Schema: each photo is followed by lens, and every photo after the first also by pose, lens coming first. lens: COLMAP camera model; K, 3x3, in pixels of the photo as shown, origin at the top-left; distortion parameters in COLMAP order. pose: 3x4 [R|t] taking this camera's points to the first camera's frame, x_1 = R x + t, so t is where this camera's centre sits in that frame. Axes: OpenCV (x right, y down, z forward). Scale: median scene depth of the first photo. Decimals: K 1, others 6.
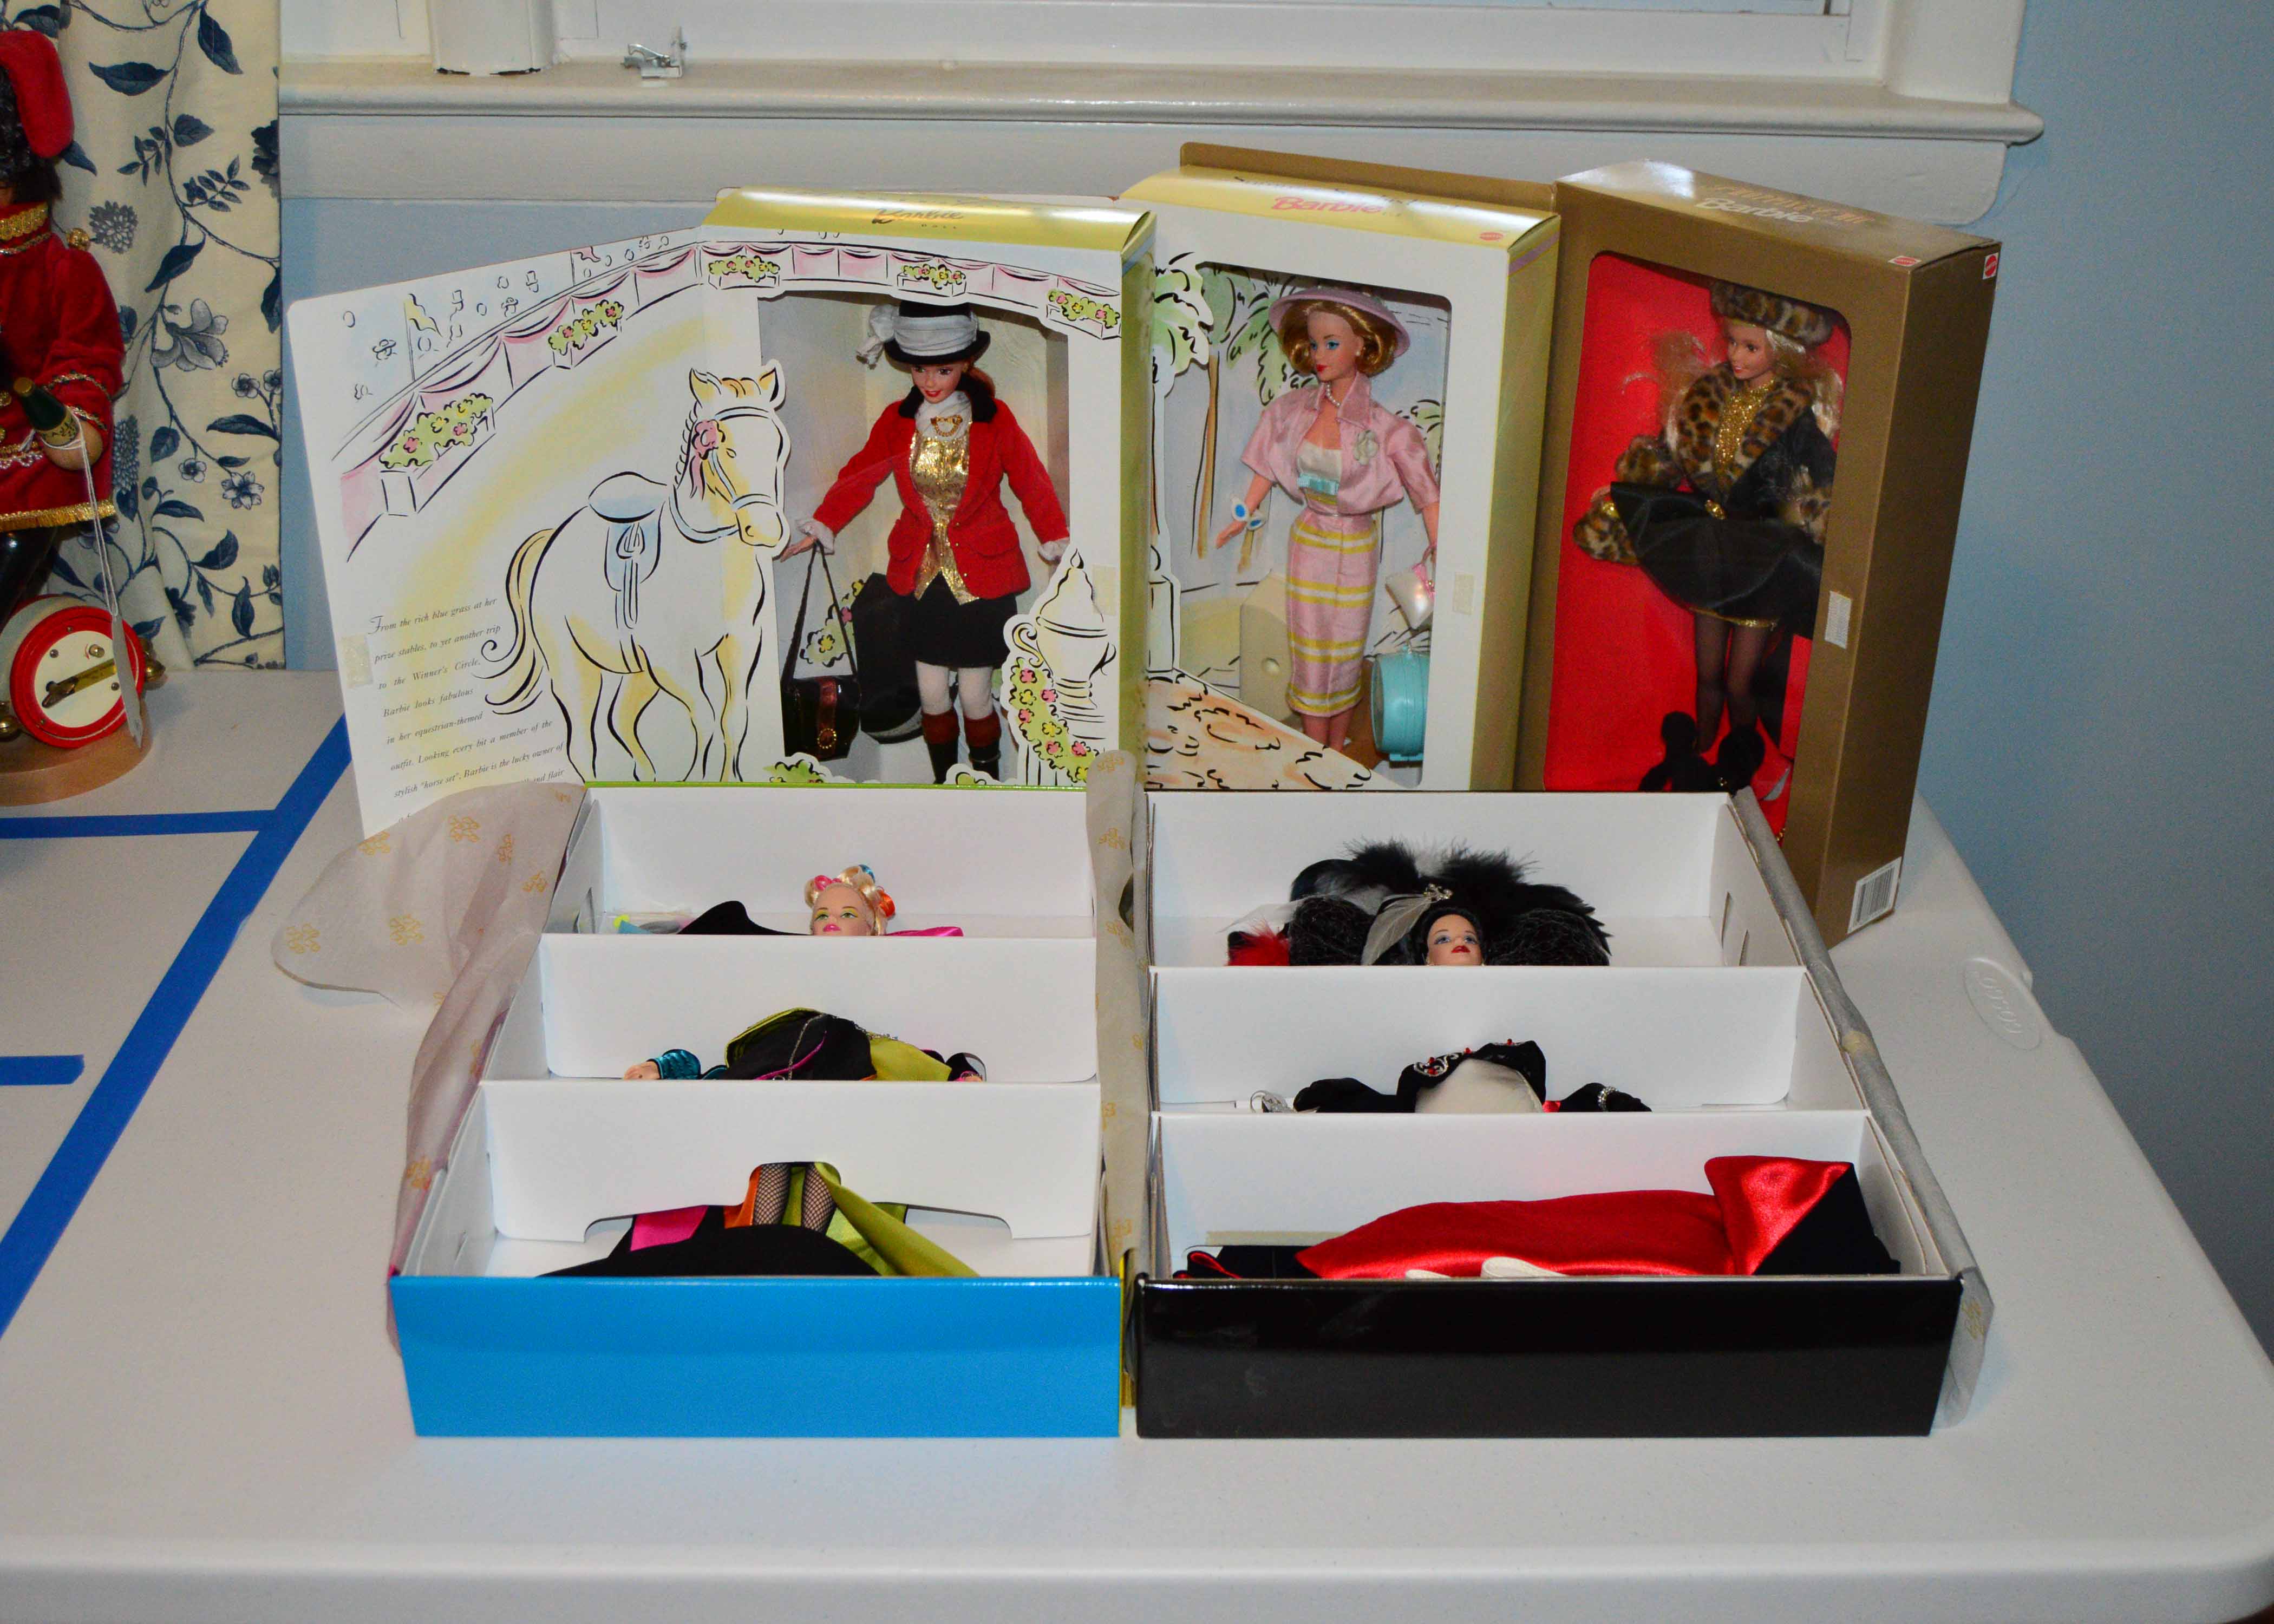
lens RADIAL K [[2496.4, 0, 1137.0], [0, 2496.4, 812.0], [0, 0, 1]] dist [-0.096925, 0.002542]
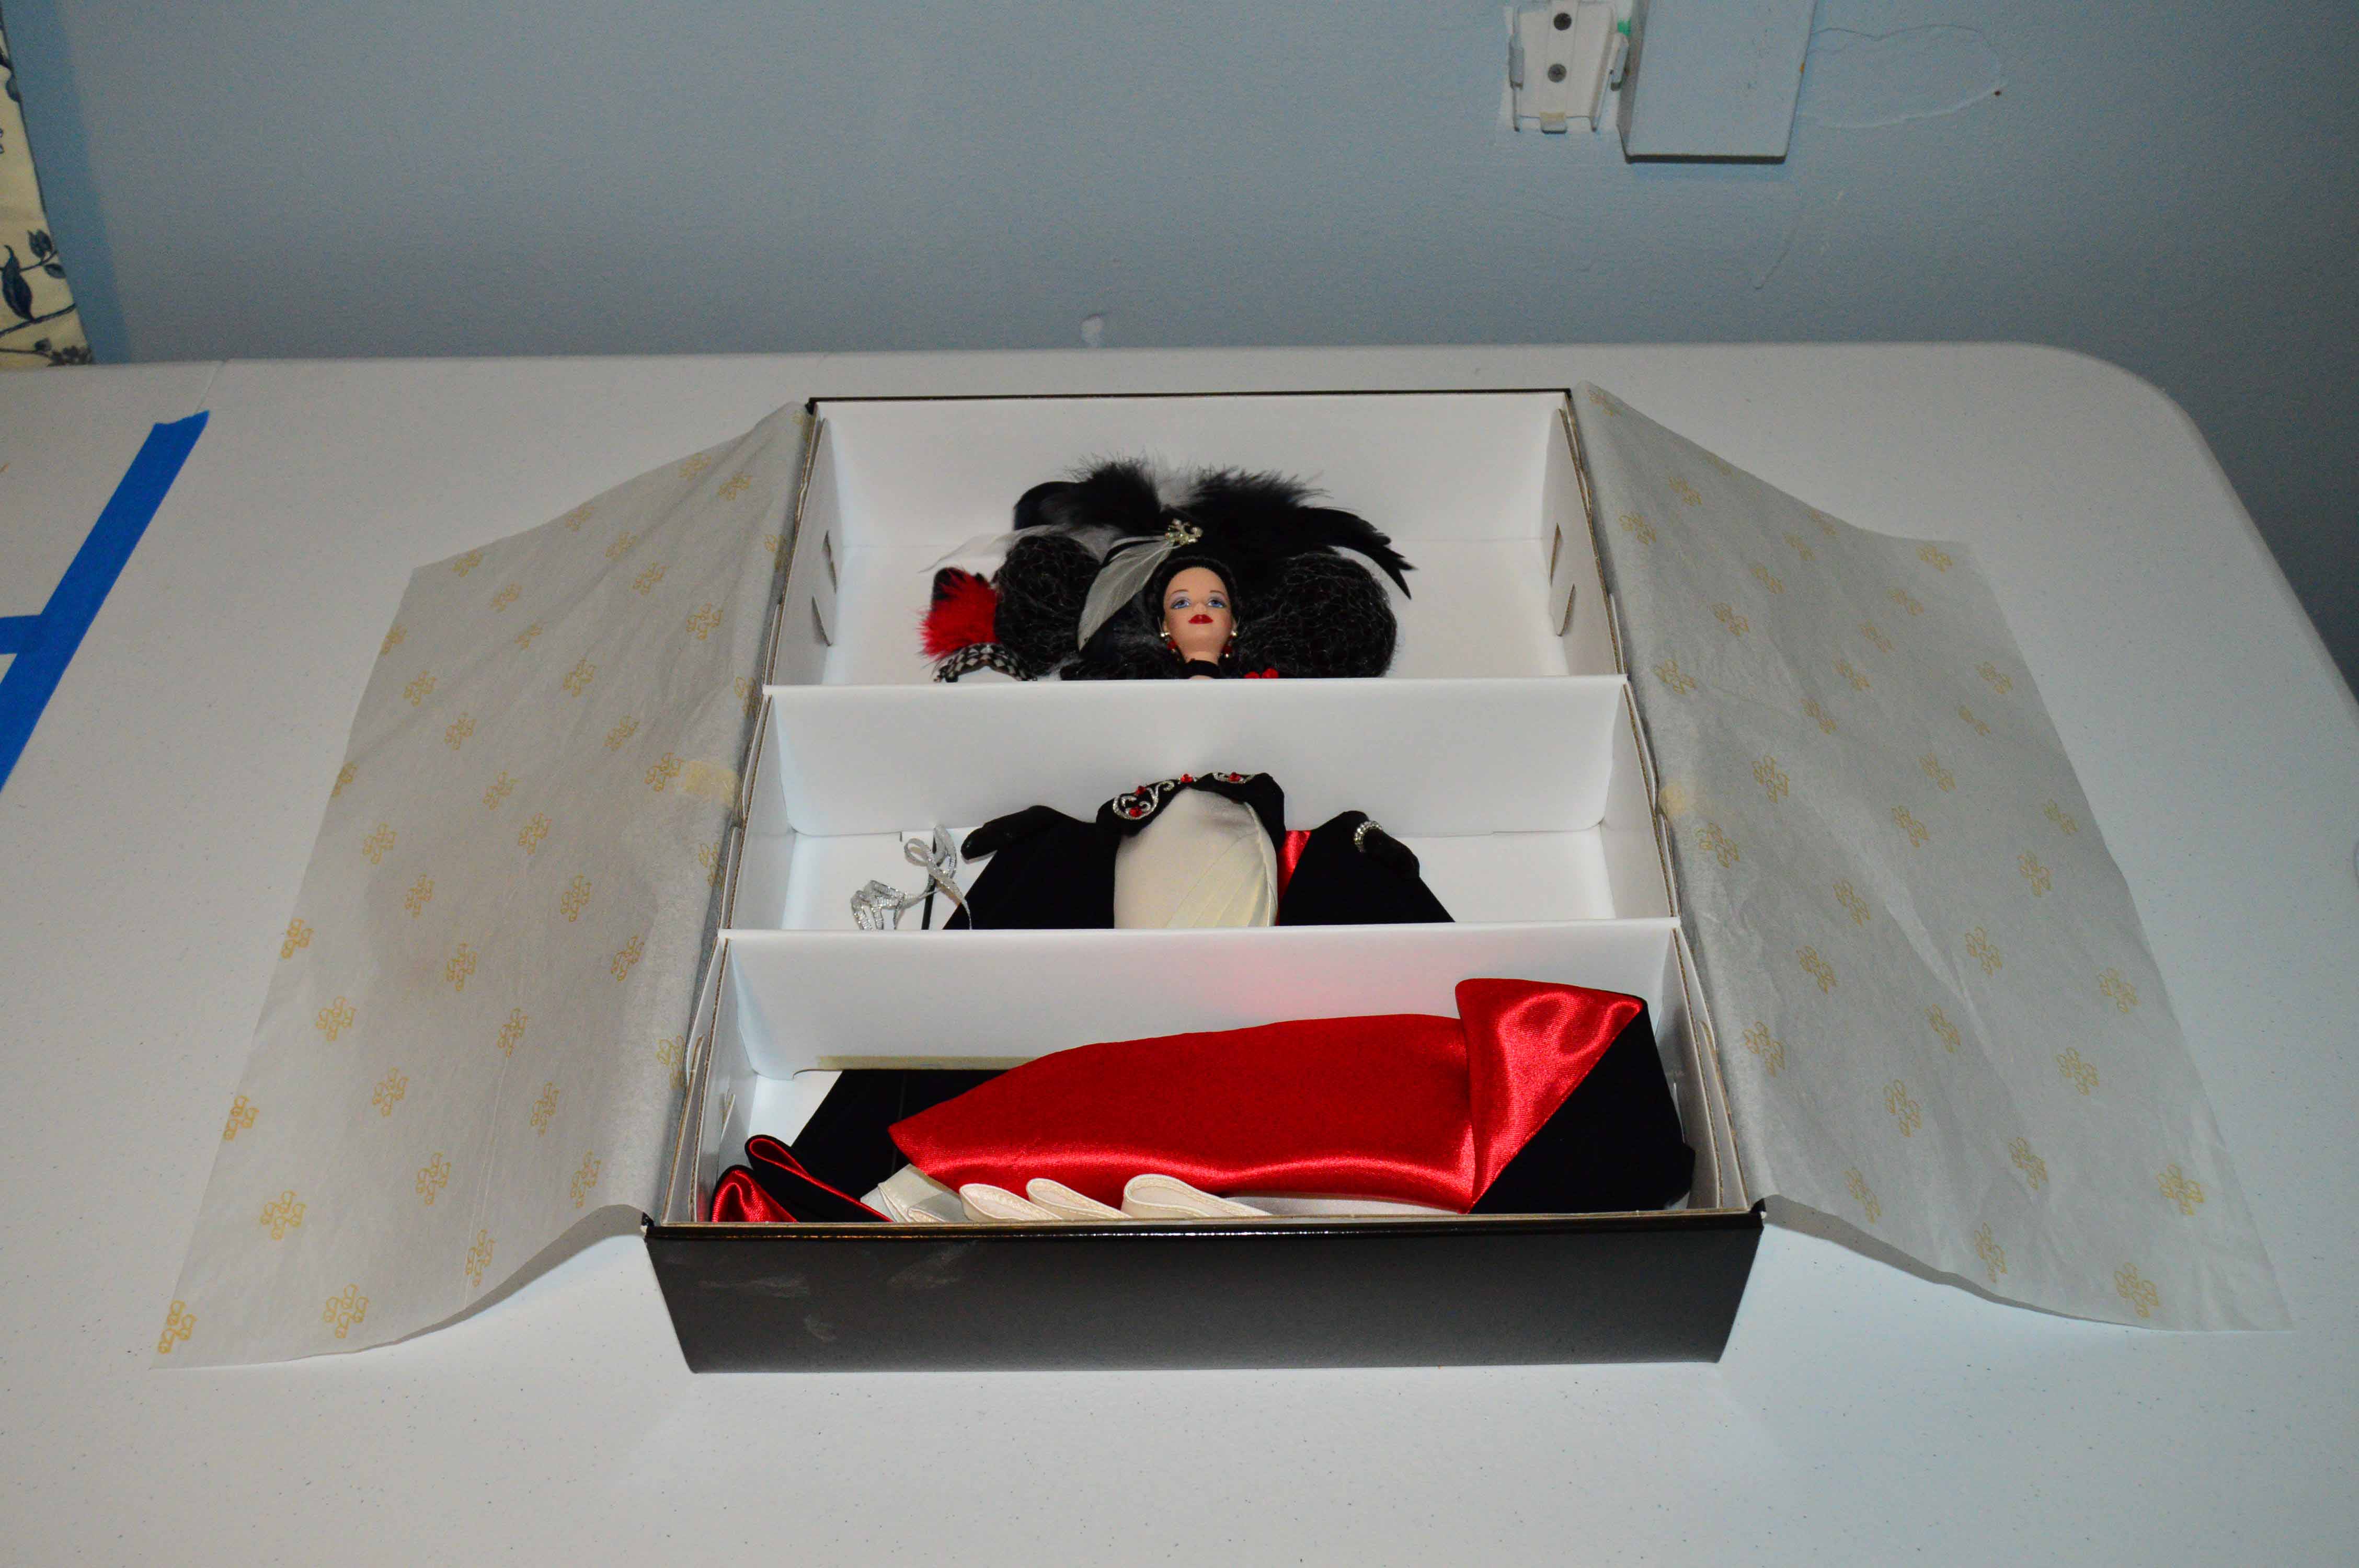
lens RADIAL K [[2221.7, 0, 1179.5], [0, 2221.7, 784.0], [0, 0, 1]] dist [0.005175, 0.002749]
pose [[0.999790, -0.012864, -0.015931, 0.139959], [0.016923, 0.957118, 0.289204, -0.101915], [0.011528, -0.289413, 0.957135, 0.329943]]
